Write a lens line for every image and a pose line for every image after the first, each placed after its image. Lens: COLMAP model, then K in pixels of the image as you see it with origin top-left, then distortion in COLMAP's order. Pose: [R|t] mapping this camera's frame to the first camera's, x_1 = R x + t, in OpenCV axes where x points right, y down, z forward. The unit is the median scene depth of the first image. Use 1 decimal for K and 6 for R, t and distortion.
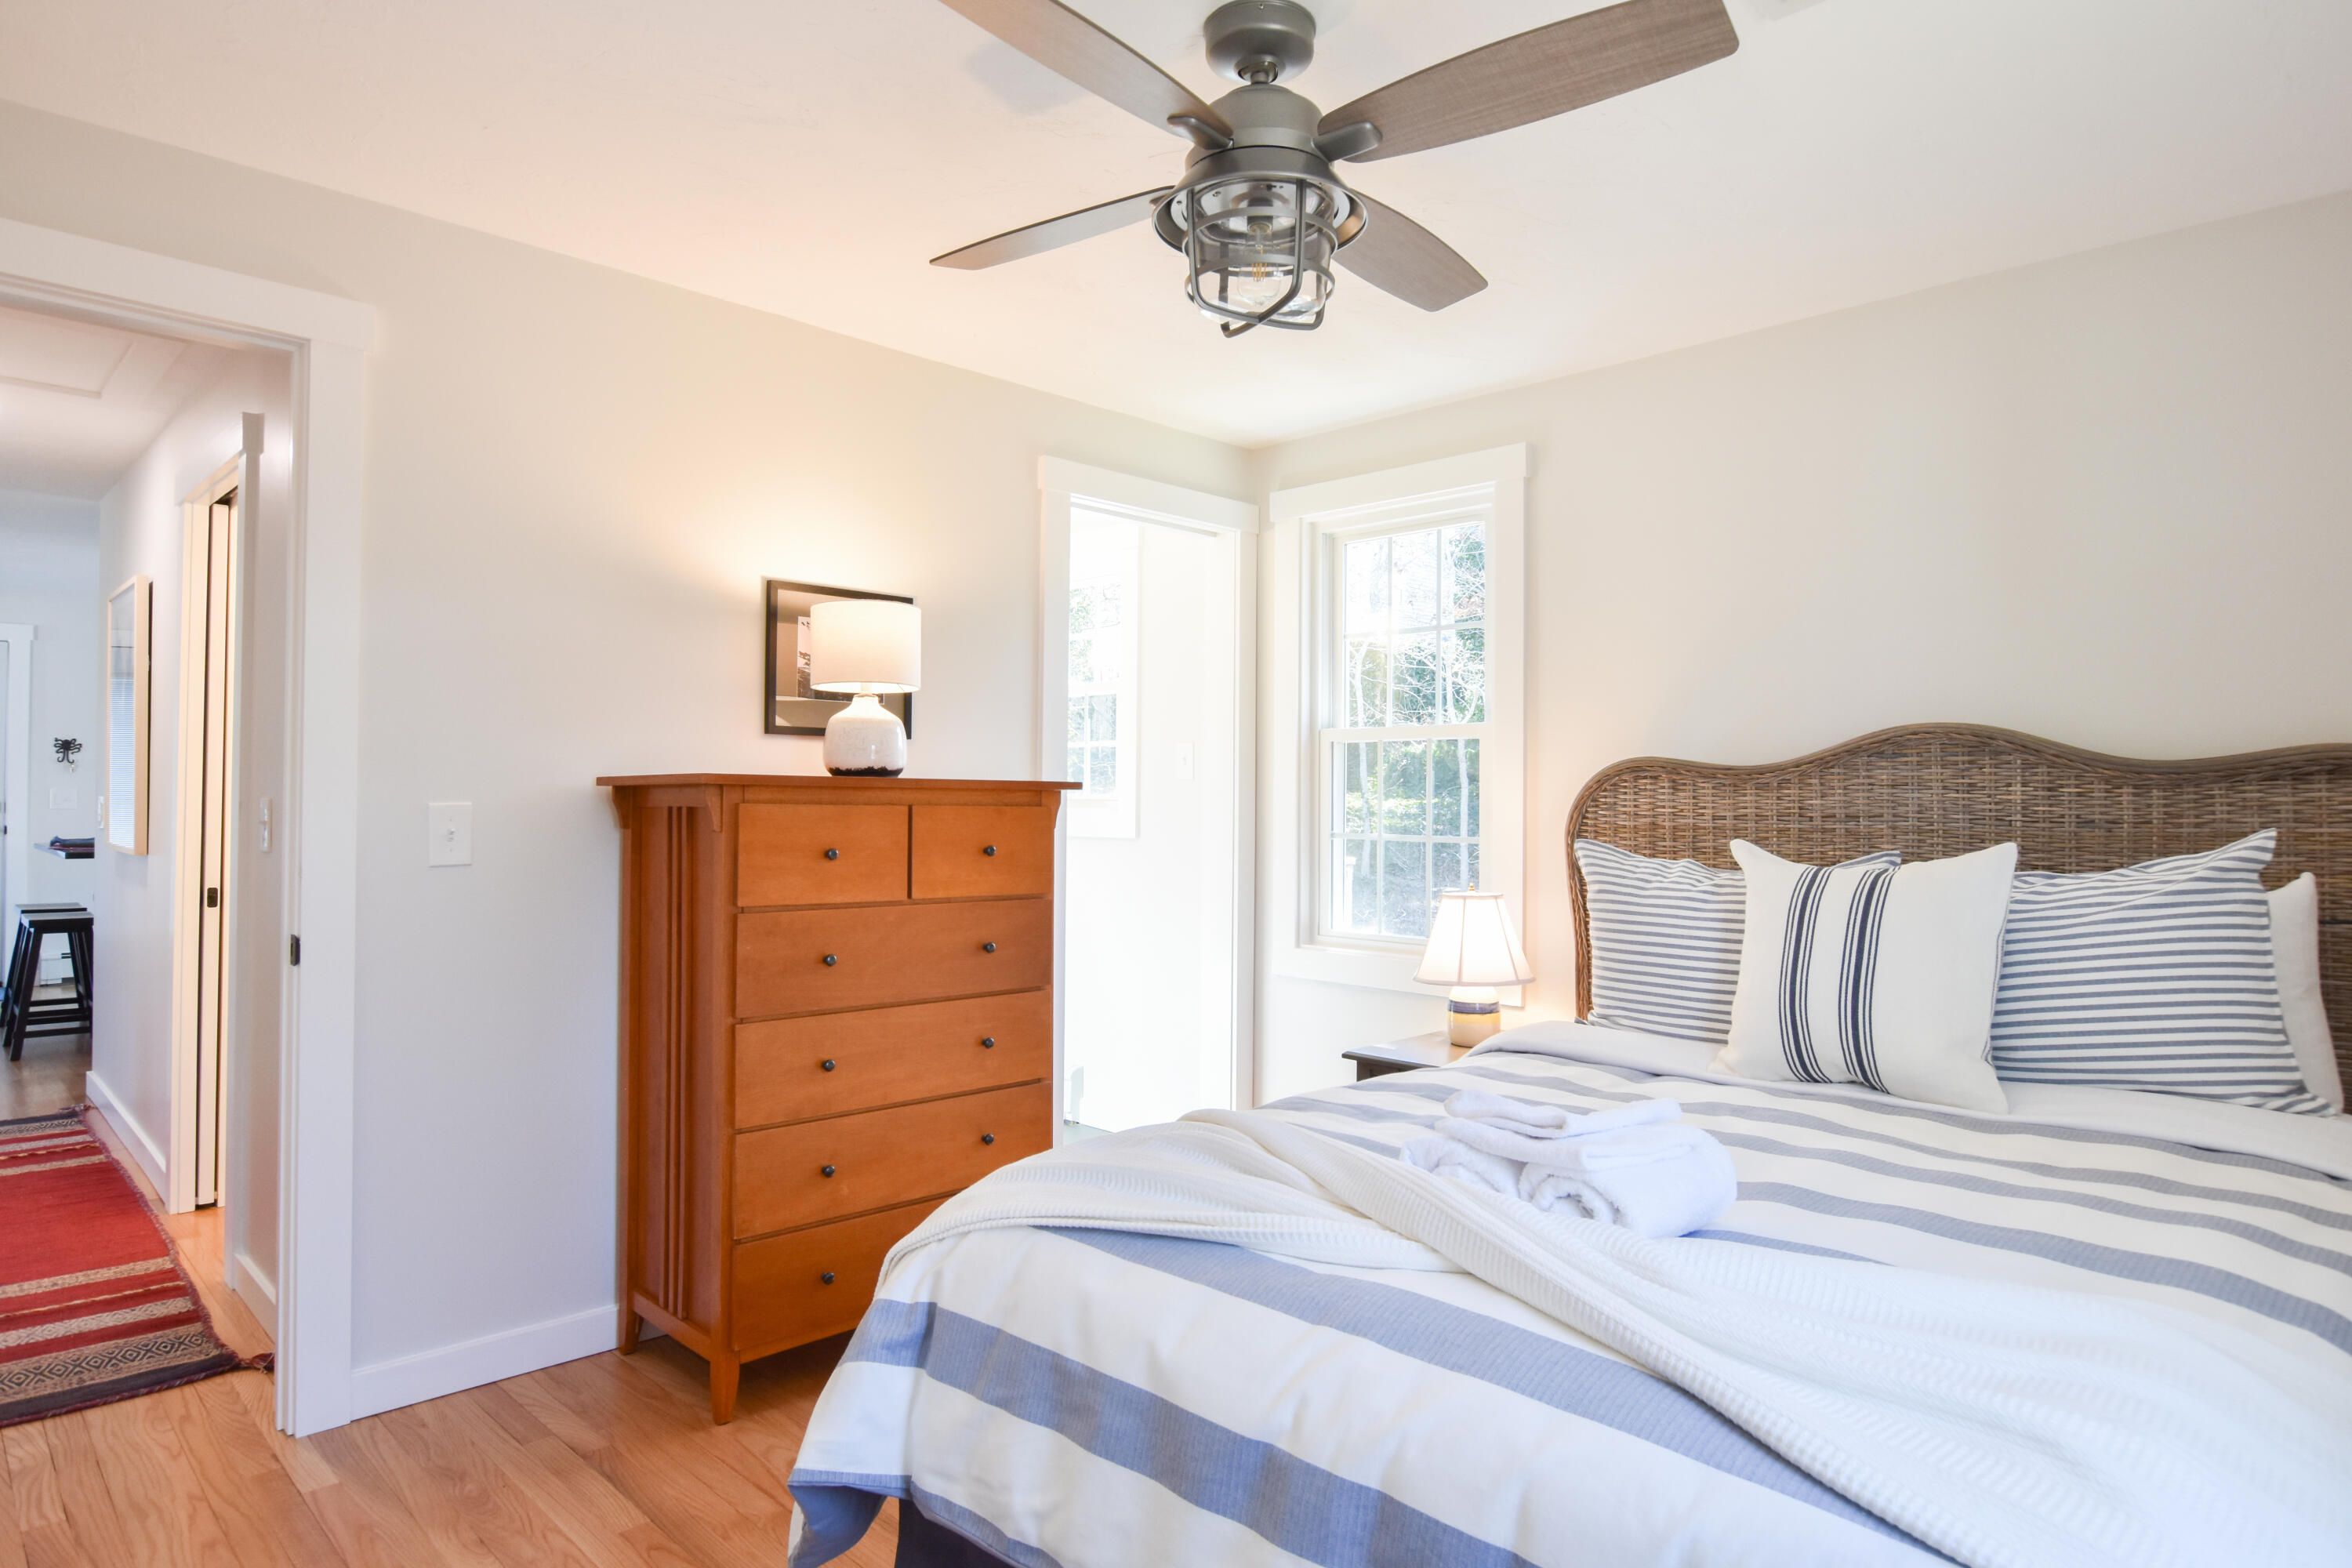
lens RADIAL K [[1321.2, 0, 1176.0], [0, 1321.2, 784.0], [0, 0, 1]] dist [-0.001764, -0.001412]
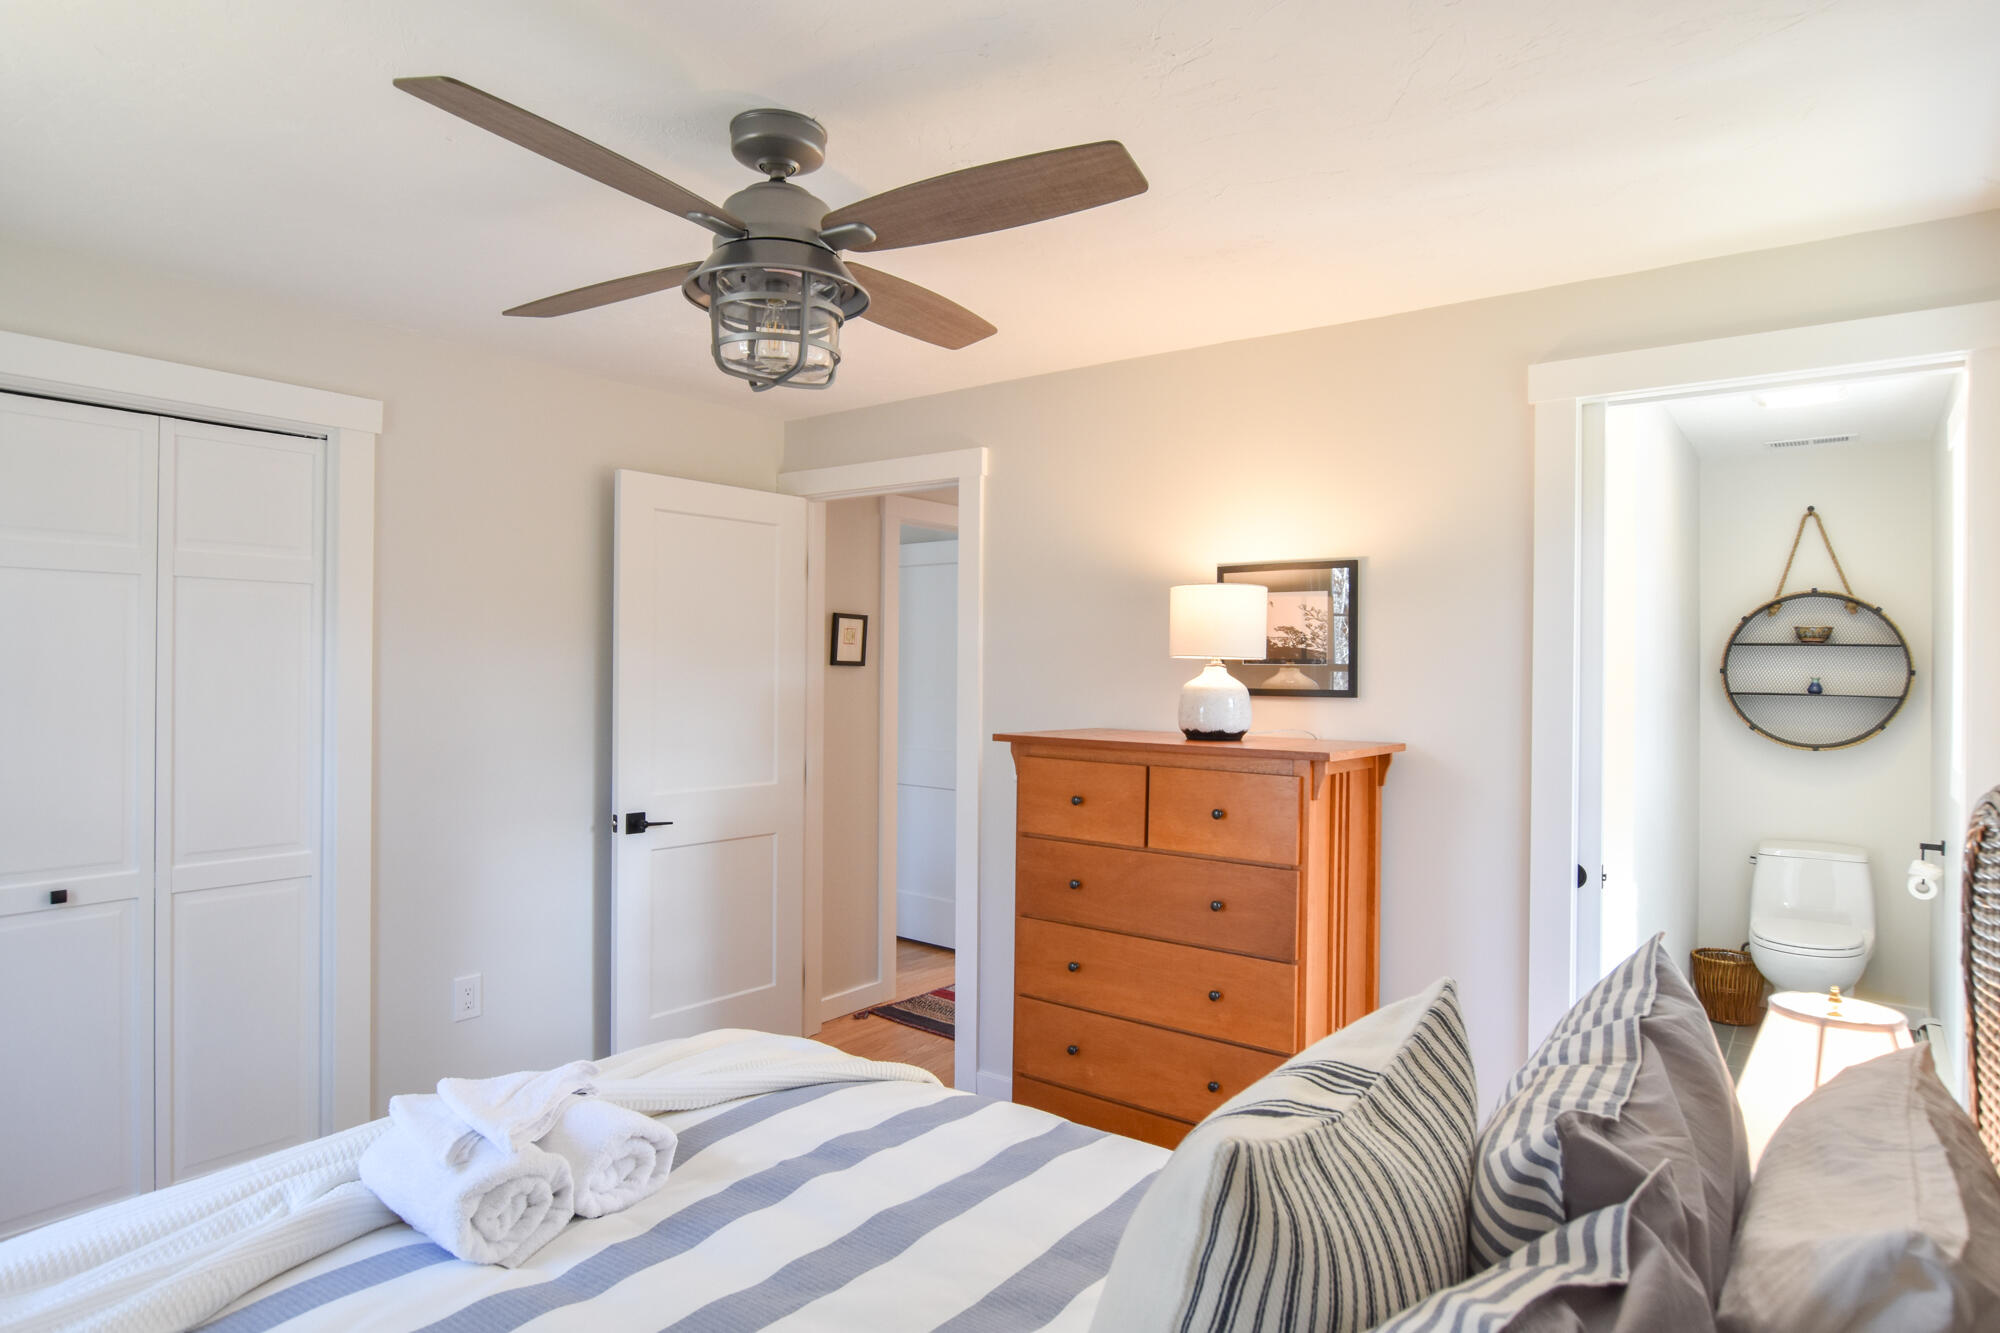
lens RADIAL K [[1123.5, 0, 1000.0], [0, 1123.5, 666.5], [0, 0, 1]] dist [-0.001764, -0.001412]
pose [[0.138415, -0.010799, -0.990315, 0.756952], [0.000323, 0.999941, -0.010858, -0.060460], [0.990374, 0.001183, 0.138410, 0.737951]]
